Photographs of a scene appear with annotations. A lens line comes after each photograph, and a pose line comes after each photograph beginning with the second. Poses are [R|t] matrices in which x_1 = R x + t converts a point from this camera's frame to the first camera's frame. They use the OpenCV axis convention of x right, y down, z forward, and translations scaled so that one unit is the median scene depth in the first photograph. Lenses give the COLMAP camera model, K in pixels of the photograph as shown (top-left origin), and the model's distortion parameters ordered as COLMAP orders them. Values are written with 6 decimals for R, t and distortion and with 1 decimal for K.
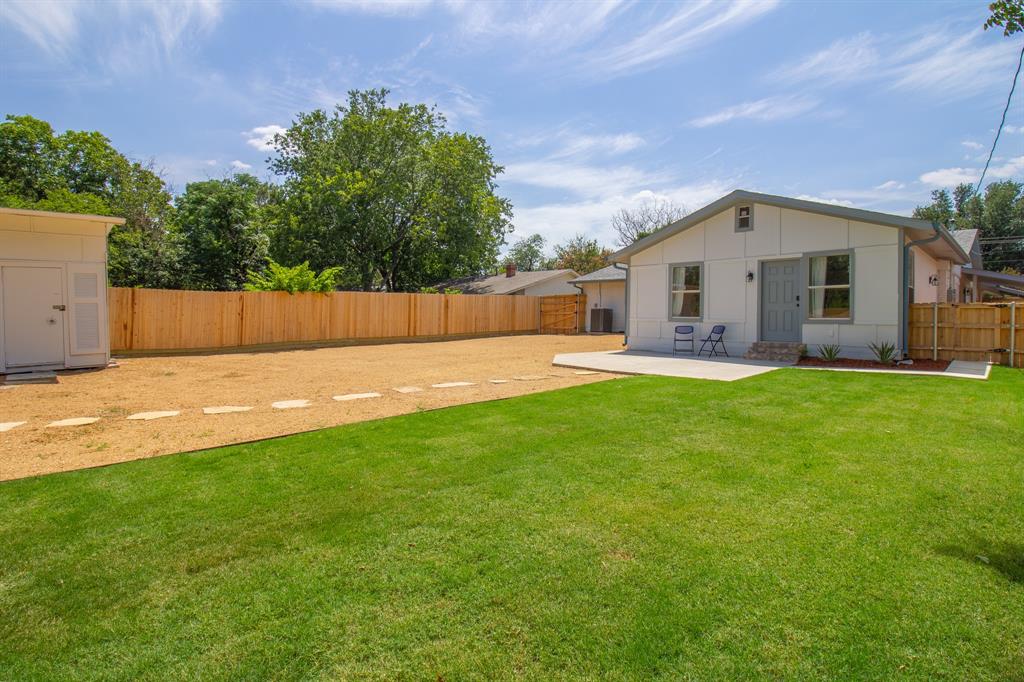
lens RADIAL K [[475.7, 0, 516.2], [0, 475.7, 323.9], [0, 0, 1]] dist [-0.015765, -0.000273]
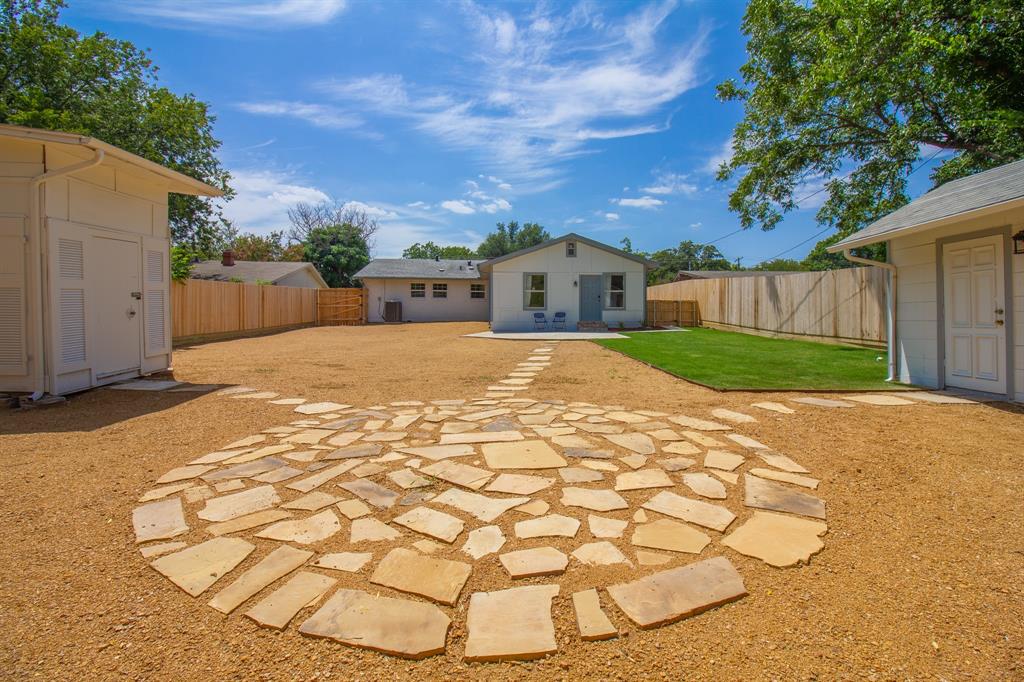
lens RADIAL K [[471.1, 0, 510.7], [0, 471.1, 316.8], [0, 0, 1]] dist [-0.040193, -0.000104]
pose [[0.652368, -0.017220, 0.757707, -0.952603], [0.019105, 0.999798, 0.006273, 0.005486], [-0.757661, 0.010384, 0.652565, 0.059343]]
